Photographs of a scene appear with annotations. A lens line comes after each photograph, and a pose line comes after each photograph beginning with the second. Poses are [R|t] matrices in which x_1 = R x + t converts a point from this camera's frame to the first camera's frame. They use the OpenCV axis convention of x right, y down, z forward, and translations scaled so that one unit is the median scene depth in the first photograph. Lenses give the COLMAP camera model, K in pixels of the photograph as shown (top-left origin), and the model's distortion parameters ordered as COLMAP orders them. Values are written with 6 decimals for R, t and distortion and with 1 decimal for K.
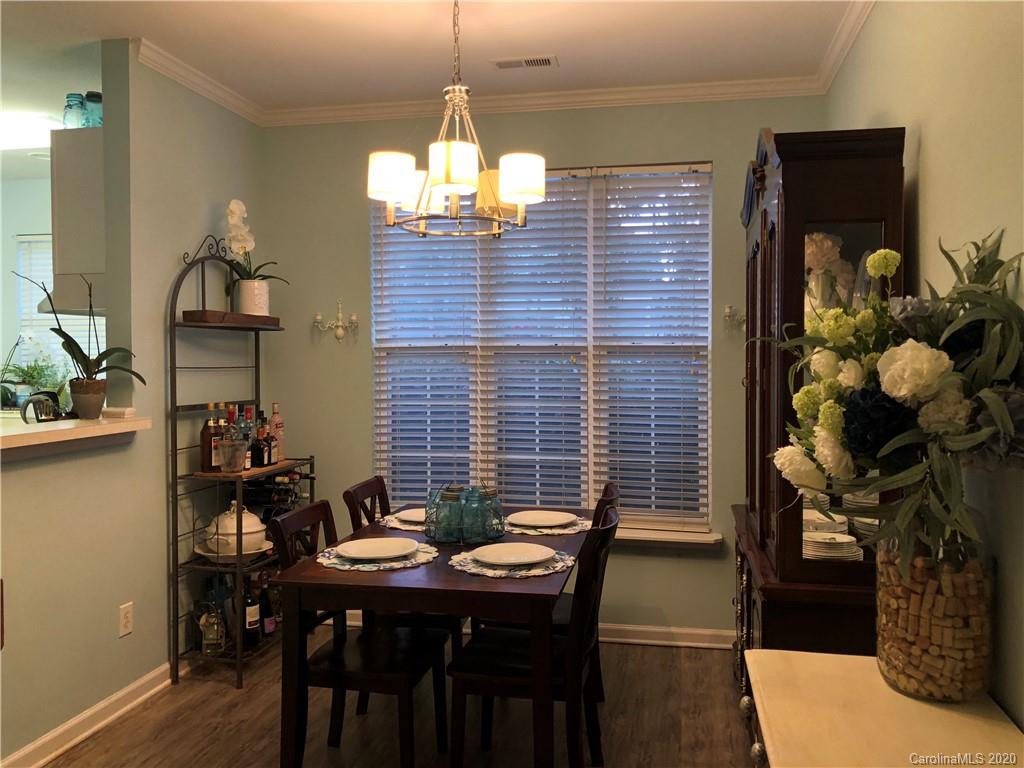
lens RADIAL K [[843.0, 0, 509.5], [0, 843.0, 379.5], [0, 0, 1]] dist [0.015112, 0.002488]
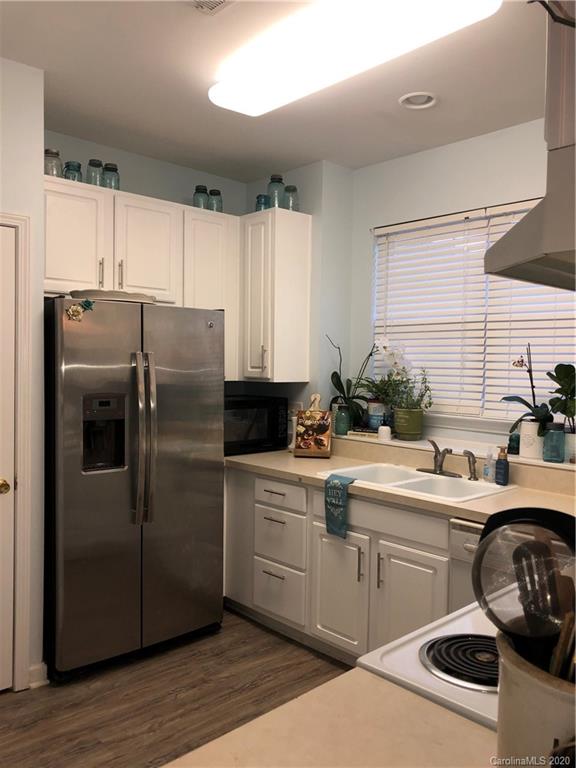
lens RADIAL K [[632.2, 0, 287.9], [0, 632.2, 384.9], [0, 0, 1]] dist [0.015112, 0.002488]
pose [[0.820652, 0.033062, -0.570471, -0.282184], [-0.030224, 0.999439, 0.014444, -0.017459], [0.570628, 0.005389, 0.821191, 0.423914]]
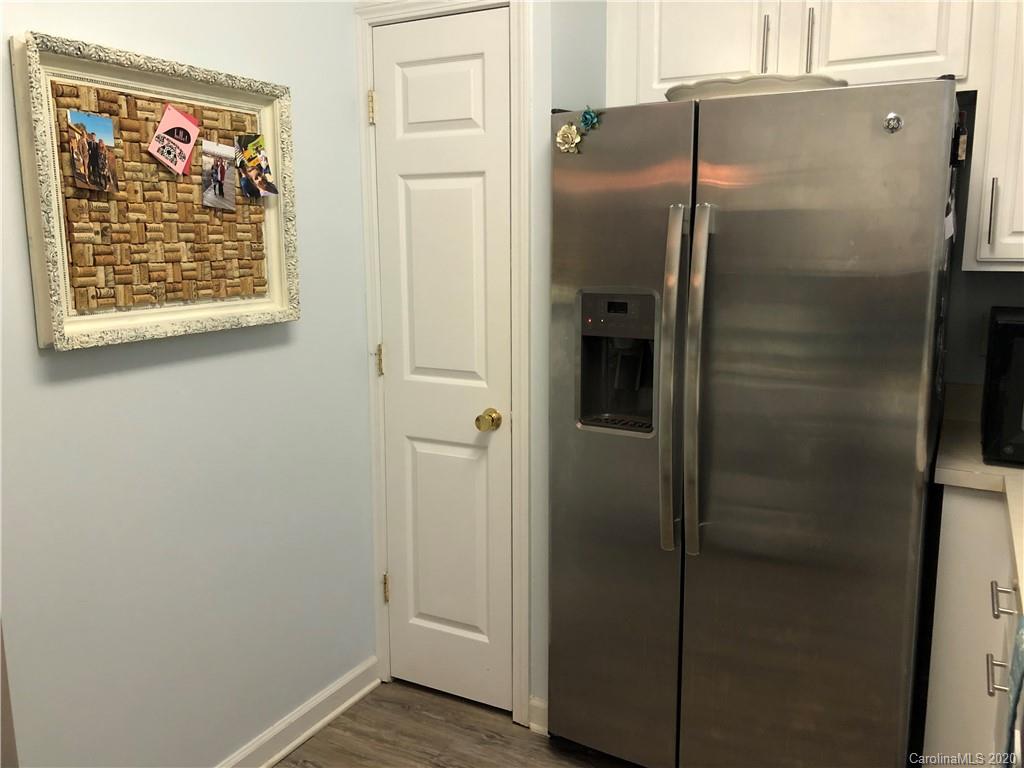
lens RADIAL K [[843.0, 0, 511.9], [0, 843.0, 379.5], [0, 0, 1]] dist [0.015112, 0.002488]
pose [[-0.286997, 0.159933, -0.944486, -0.324360], [-0.020832, 0.984689, 0.173071, -0.021063], [0.957705, 0.069346, -0.279271, 0.749298]]
